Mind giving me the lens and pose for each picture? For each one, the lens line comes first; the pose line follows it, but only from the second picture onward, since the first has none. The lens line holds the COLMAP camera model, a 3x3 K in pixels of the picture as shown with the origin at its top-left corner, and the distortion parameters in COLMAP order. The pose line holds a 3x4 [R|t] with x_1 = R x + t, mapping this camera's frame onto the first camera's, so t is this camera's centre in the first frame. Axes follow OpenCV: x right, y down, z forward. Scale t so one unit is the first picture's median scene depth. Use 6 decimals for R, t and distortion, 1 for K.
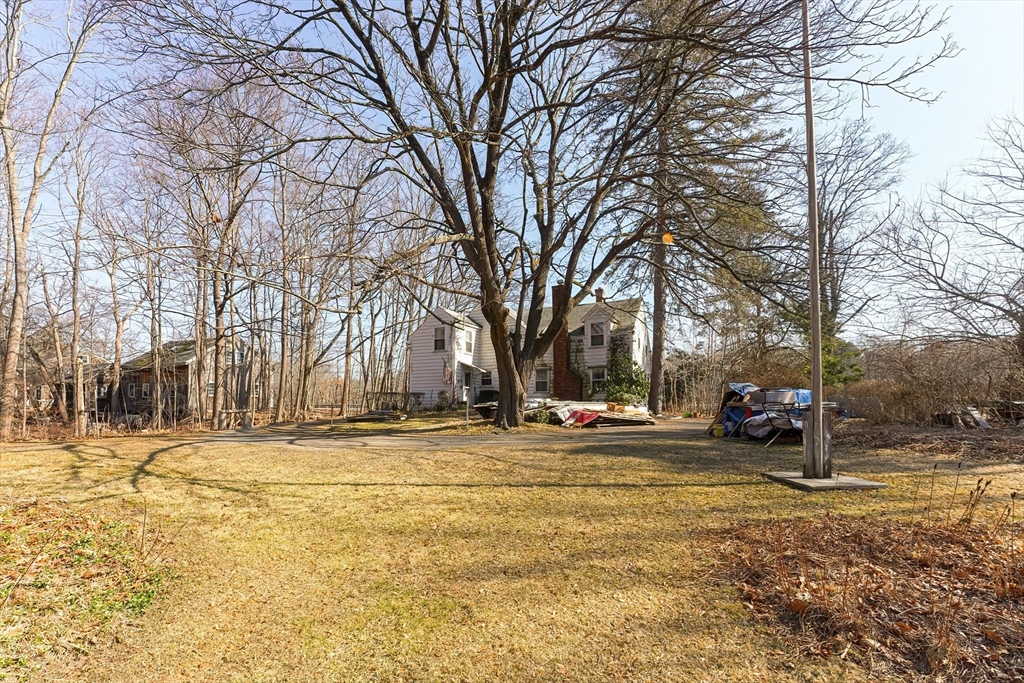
lens RADIAL K [[438.6, 0, 531.0], [0, 438.6, 407.7], [0, 0, 1]] dist [-0.003586, -0.001983]
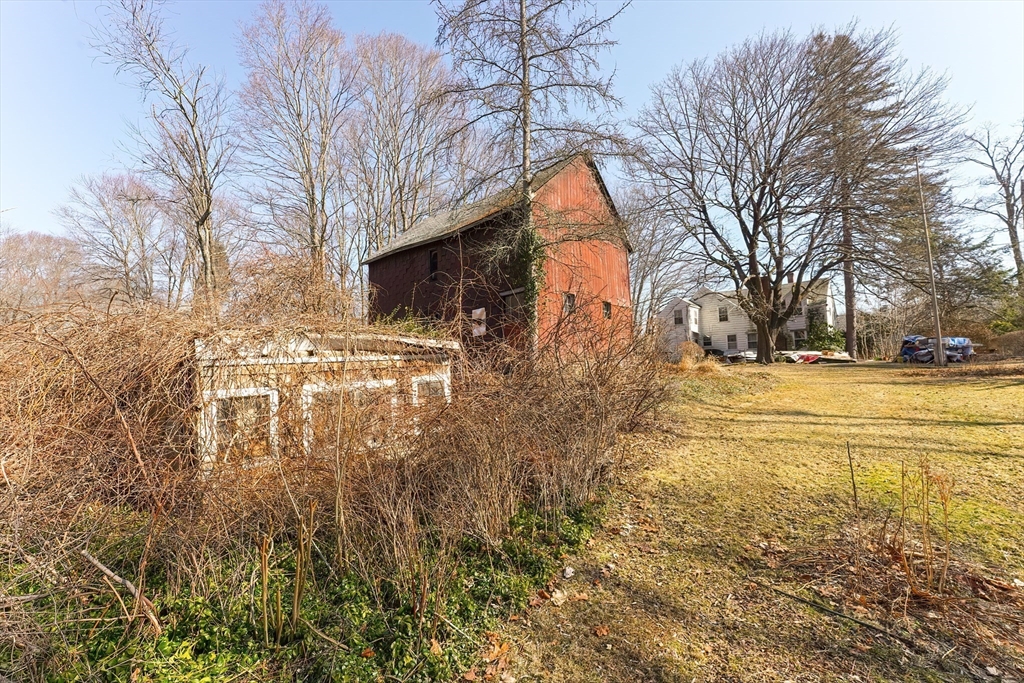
lens RADIAL K [[433.1, 0, 509.3], [0, 433.1, 344.6], [0, 0, 1]] dist [-0.000386, -0.000039]
pose [[0.937923, -0.038311, -0.344722, -0.247226], [0.013034, 0.997072, -0.075347, 0.048840], [0.346599, 0.066177, 0.935676, -0.648758]]
